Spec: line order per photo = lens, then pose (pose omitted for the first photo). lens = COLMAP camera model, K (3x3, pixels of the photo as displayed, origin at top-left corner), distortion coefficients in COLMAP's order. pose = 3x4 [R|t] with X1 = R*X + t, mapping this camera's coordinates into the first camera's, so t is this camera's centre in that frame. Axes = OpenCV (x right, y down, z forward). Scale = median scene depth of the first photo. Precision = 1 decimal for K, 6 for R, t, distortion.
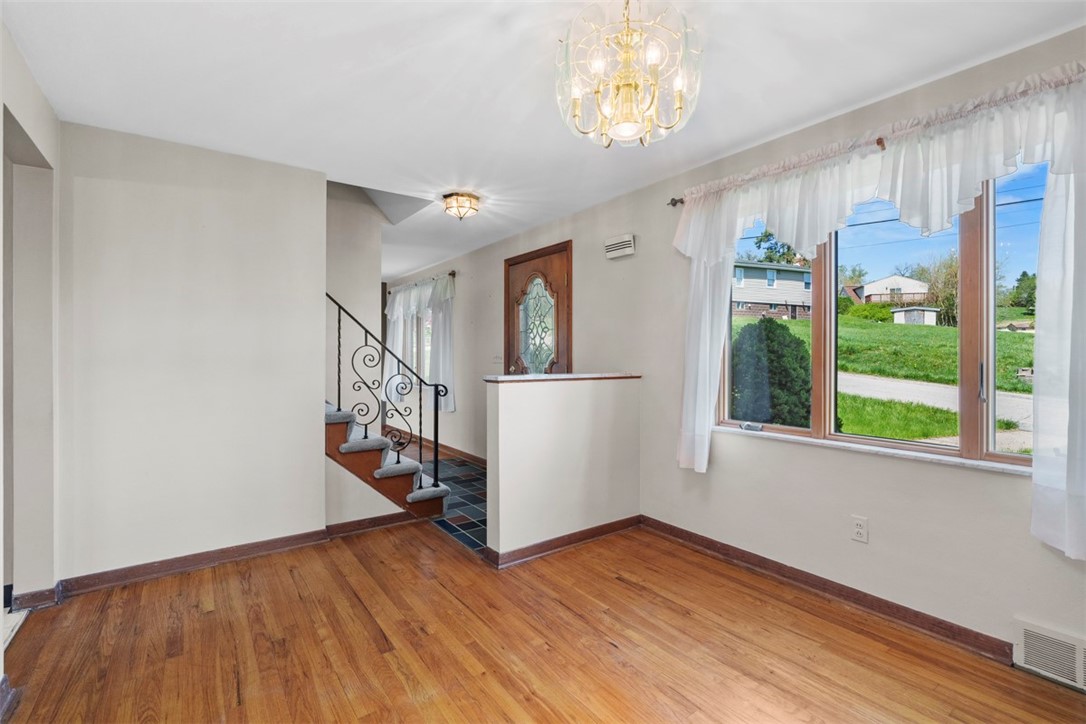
lens RADIAL K [[494.7, 0, 545.1], [0, 494.7, 359.9], [0, 0, 1]] dist [-0.000079, 0.000313]
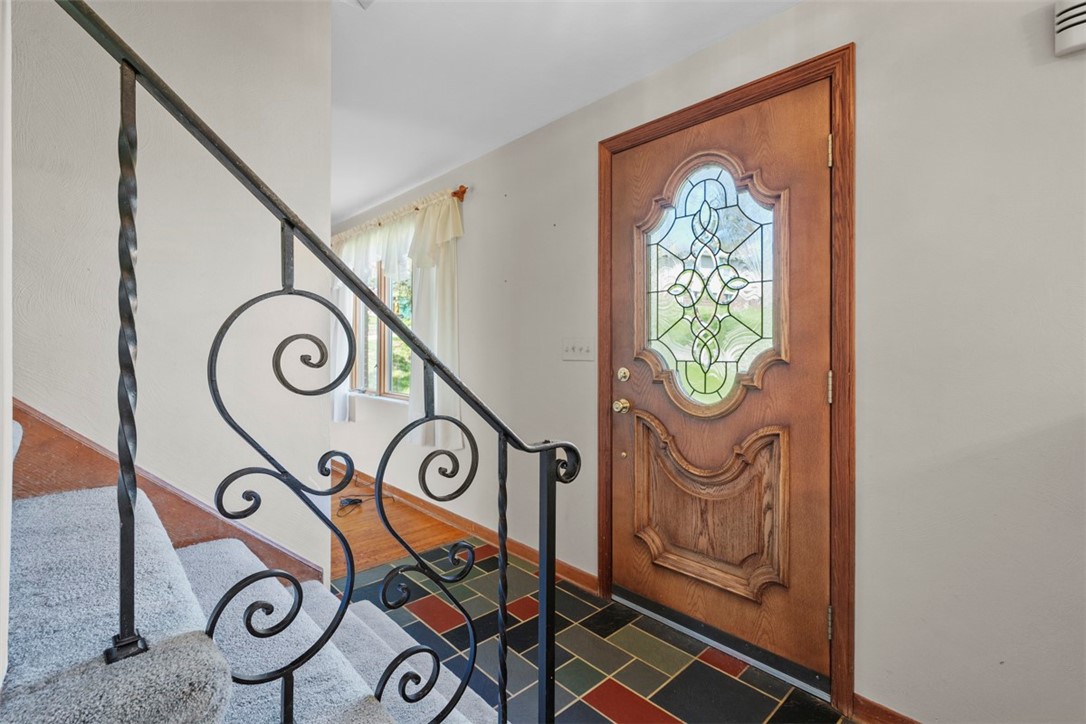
lens RADIAL K [[494.7, 0, 551.6], [0, 494.7, 351.1], [0, 0, 1]] dist [-0.000079, 0.000313]
pose [[0.990477, -0.000198, 0.137679, -0.310486], [-0.000227, 0.999995, 0.003072, -0.006388], [-0.137679, -0.003074, 0.990472, 0.862297]]
